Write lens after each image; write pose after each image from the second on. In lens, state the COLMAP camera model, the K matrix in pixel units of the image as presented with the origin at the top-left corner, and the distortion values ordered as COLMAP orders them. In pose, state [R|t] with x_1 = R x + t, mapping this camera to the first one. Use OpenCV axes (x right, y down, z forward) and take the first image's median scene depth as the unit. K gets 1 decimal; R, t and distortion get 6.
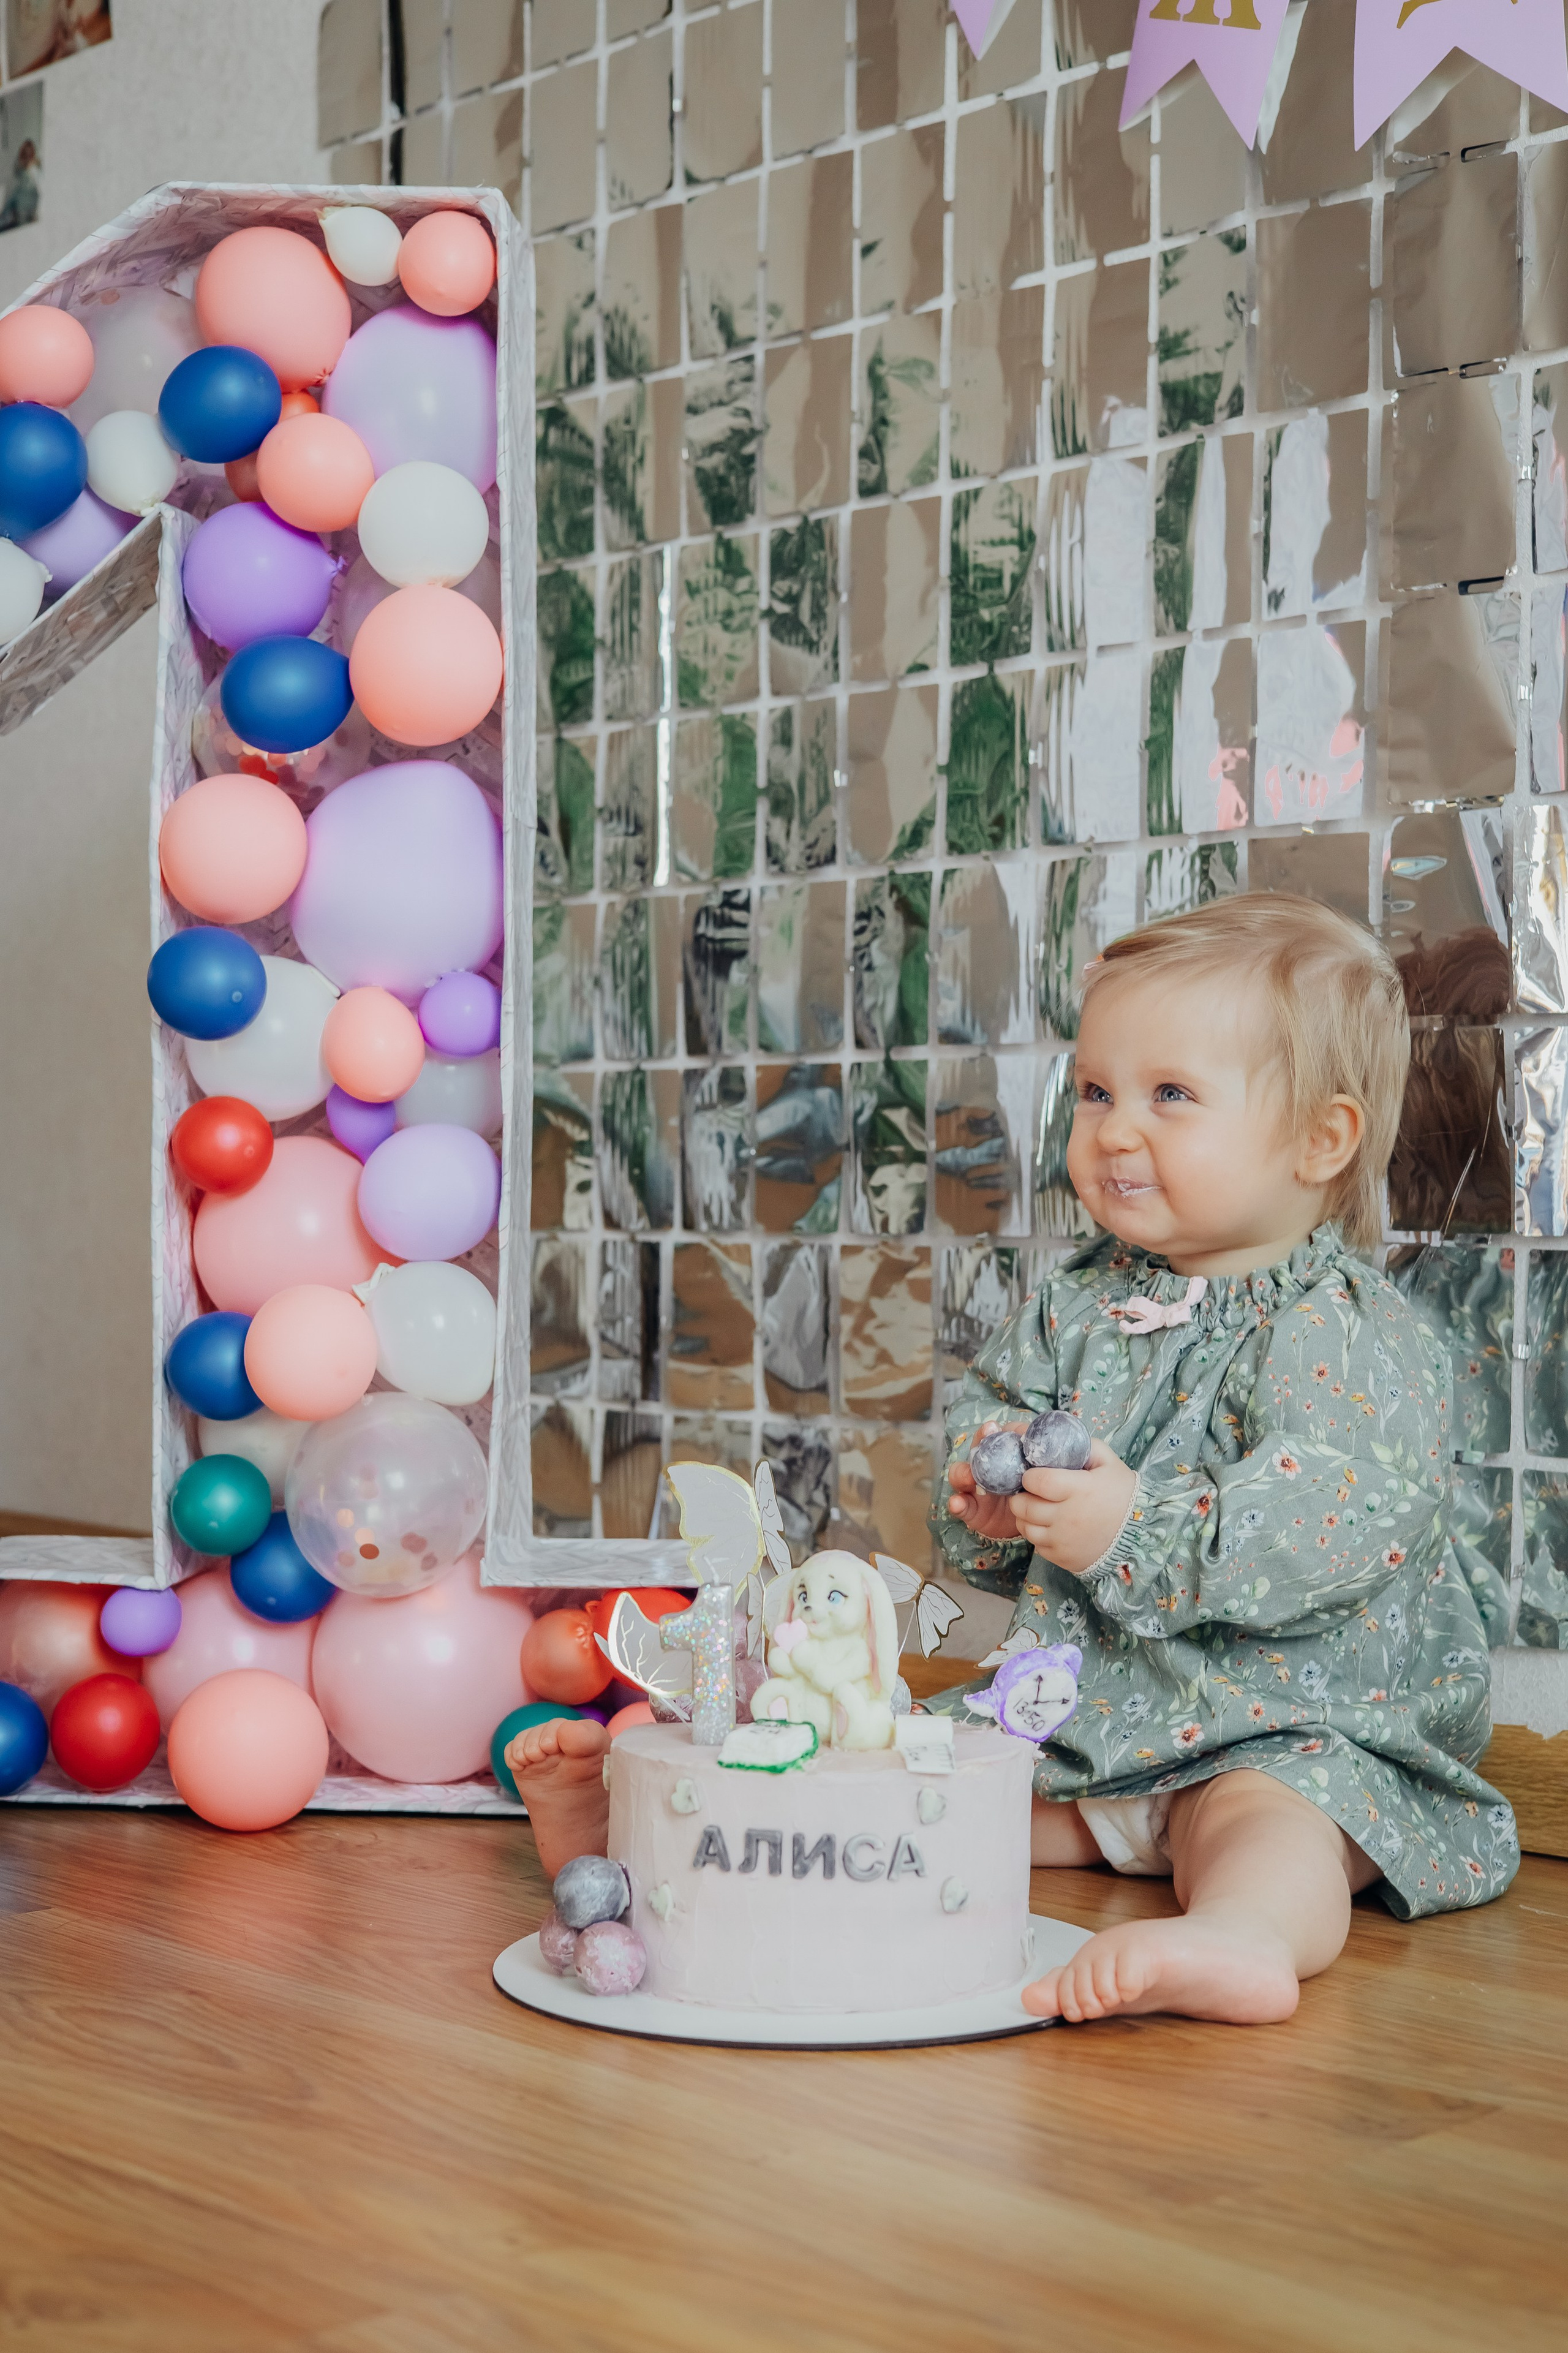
lens RADIAL K [[3203.7, 0, 784.0], [0, 3203.7, 1176.5], [0, 0, 1]] dist [0.025147, 0.040458]
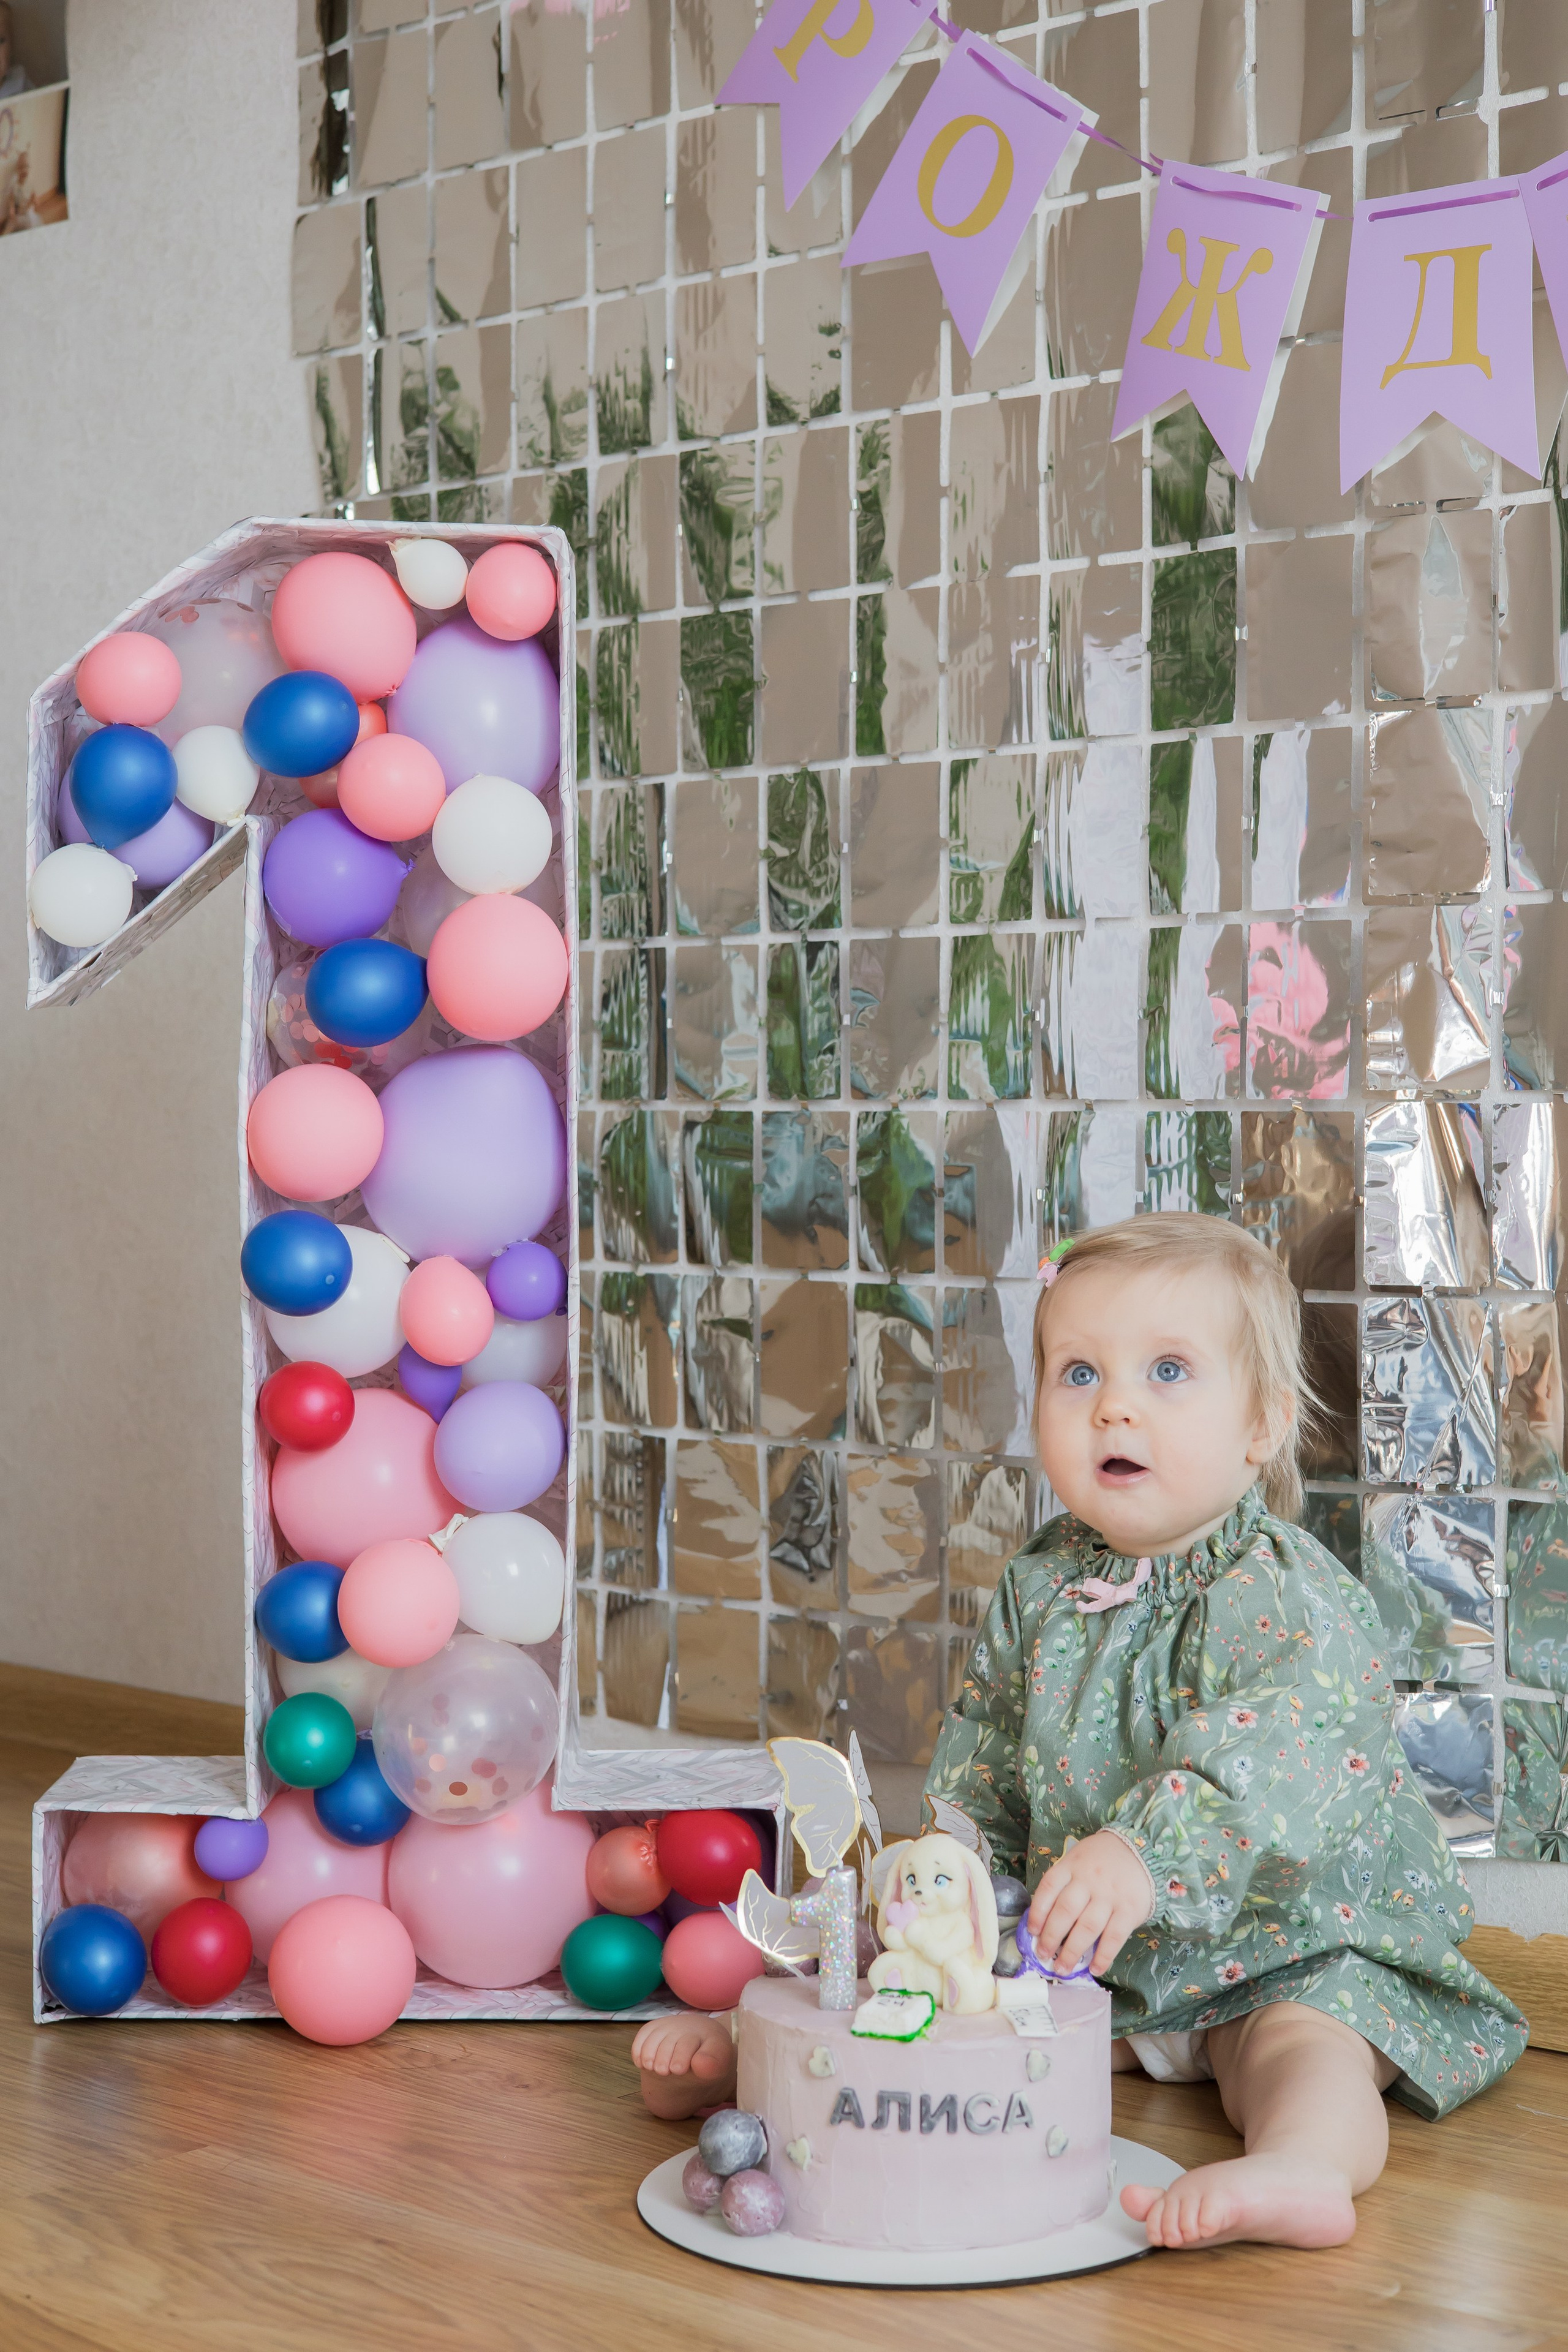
lens RADIAL K [[3393.1, 0, 784.0], [0, 3393.1, 1176.0], [0, 0, 1]] dist [0.067793, -0.169095]
pose [[0.997593, -0.009990, 0.068622, -0.093853], [0.008665, 0.999771, 0.019580, -0.109822], [-0.068802, -0.018938, 0.997451, -0.151560]]
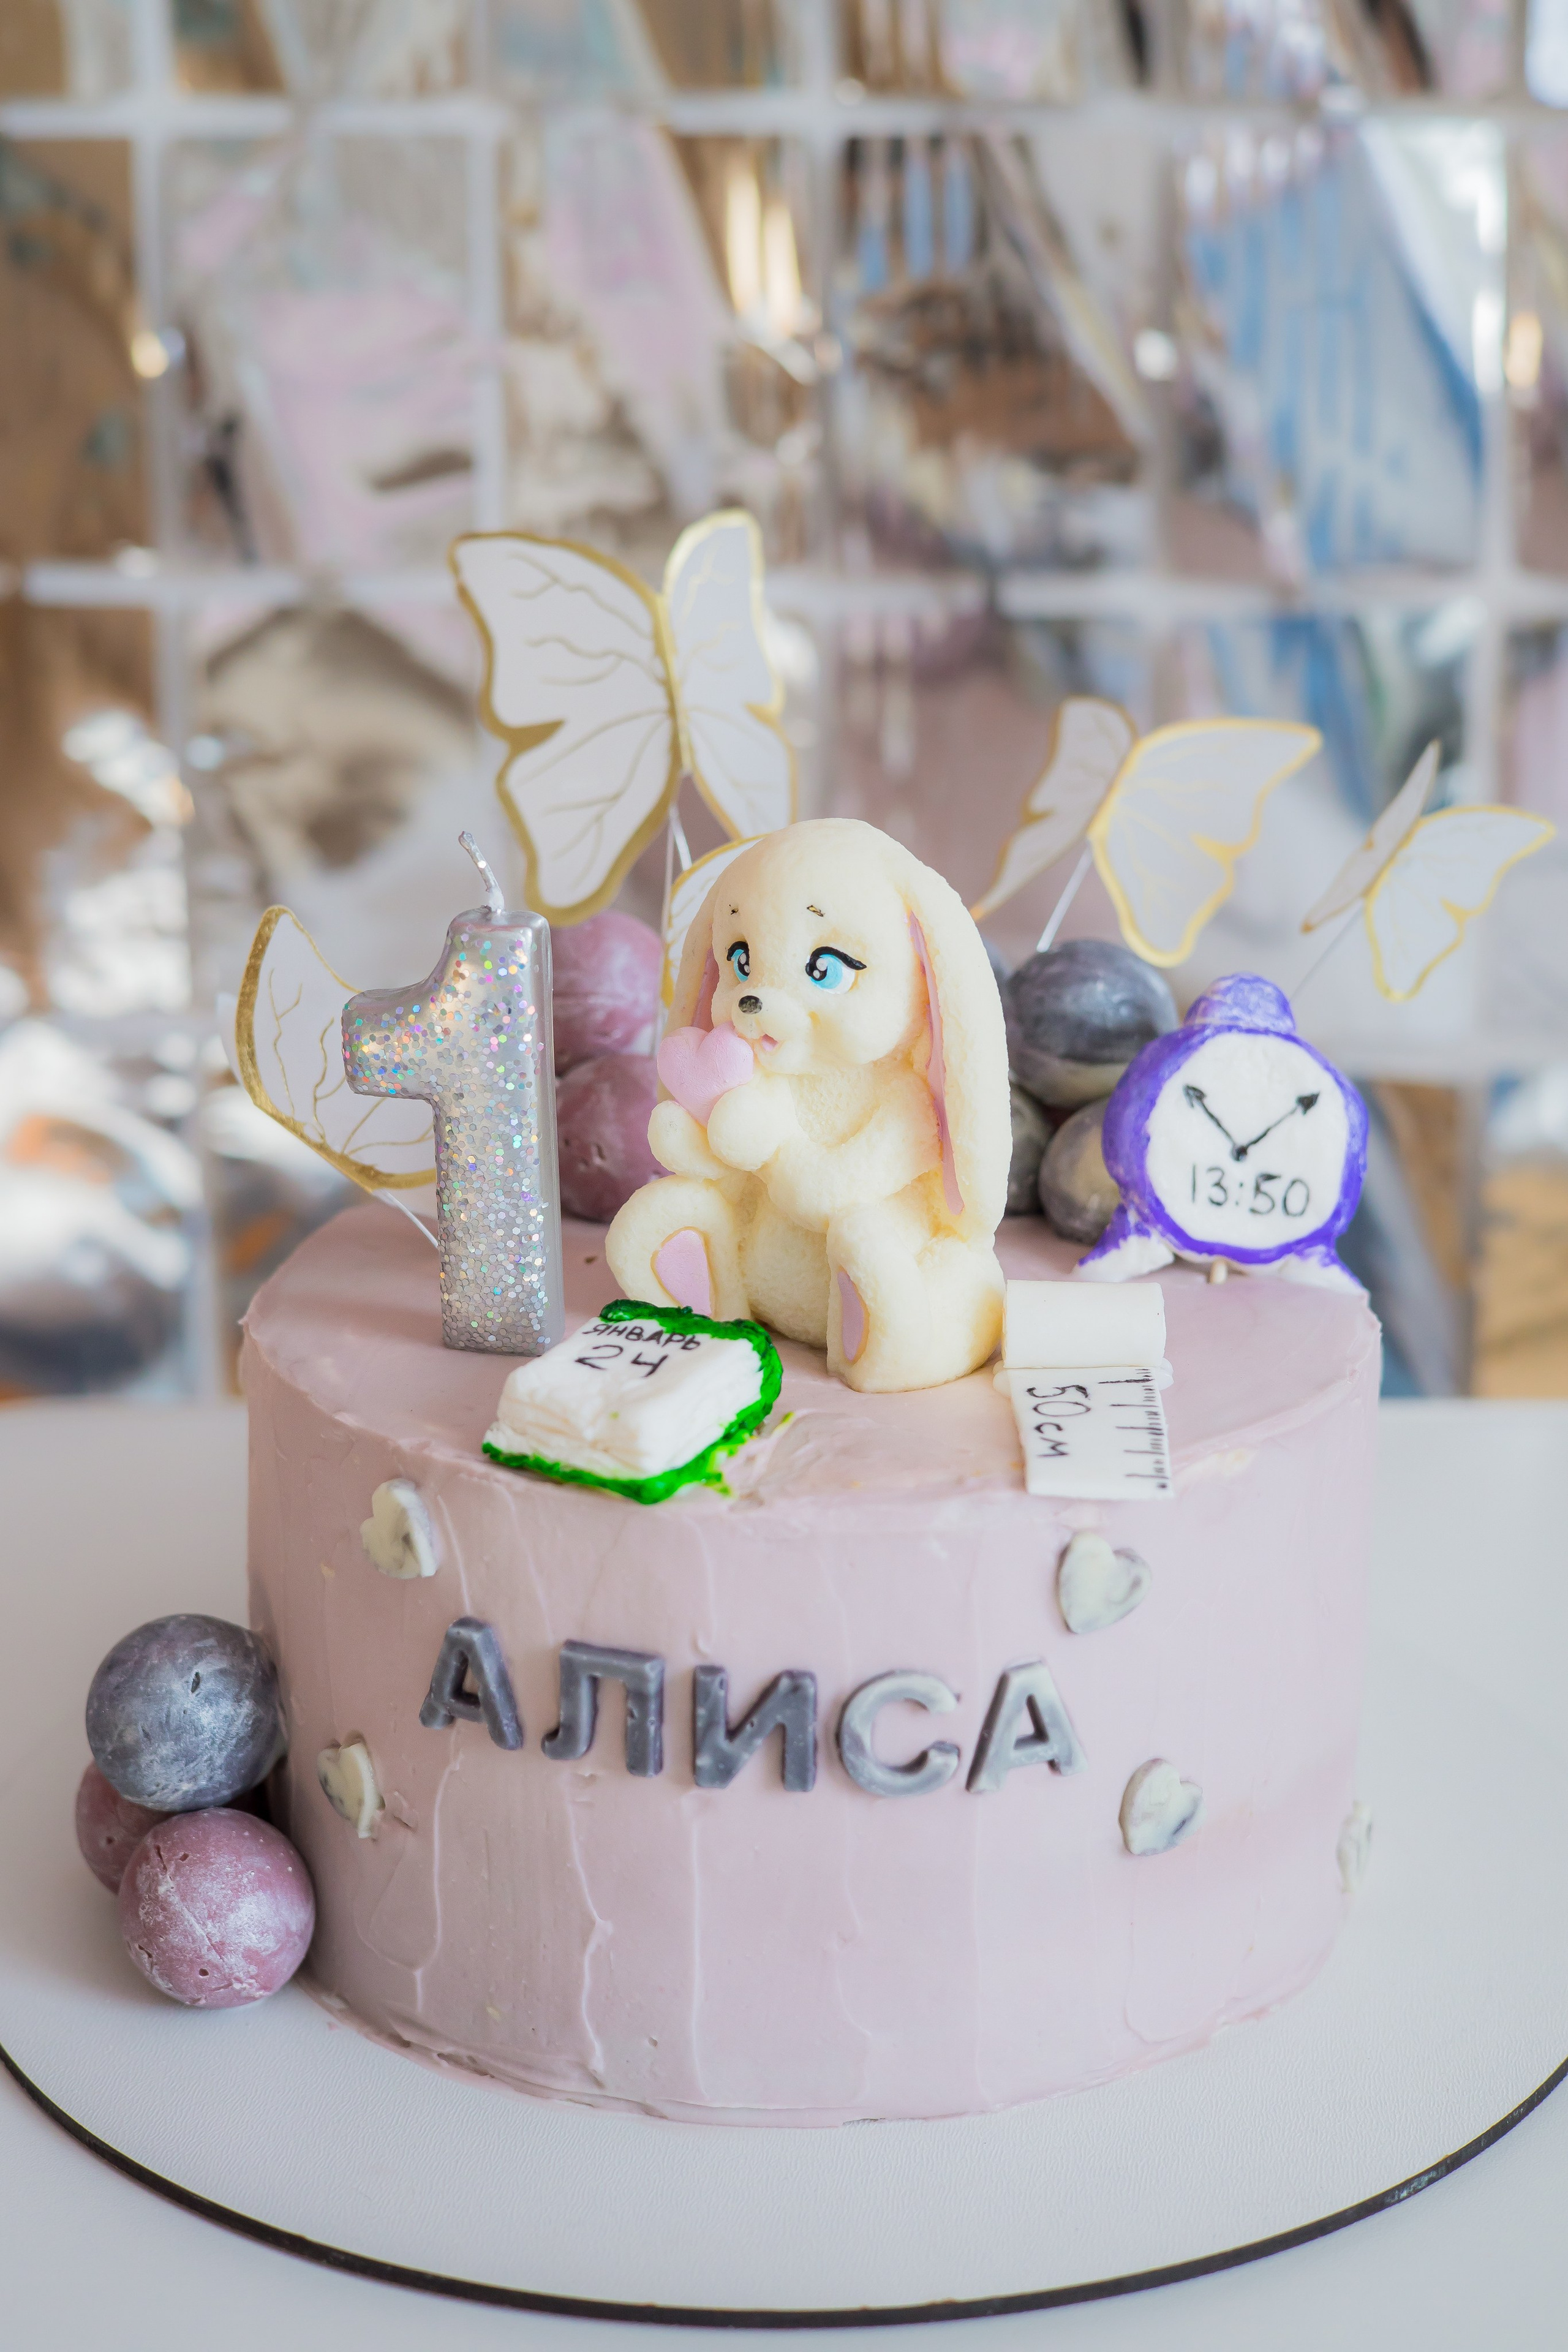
lens RADIAL K [[3393.1, 0, 784.0], [0, 3393.1, 1176.0], [0, 0, 1]] dist [0.067793, -0.169095]
pose [[0.998646, 0.011366, -0.050773, 0.022719], [0.003965, 0.956388, 0.292072, 0.036384], [0.051878, -0.291877, 0.955048, 0.499338]]
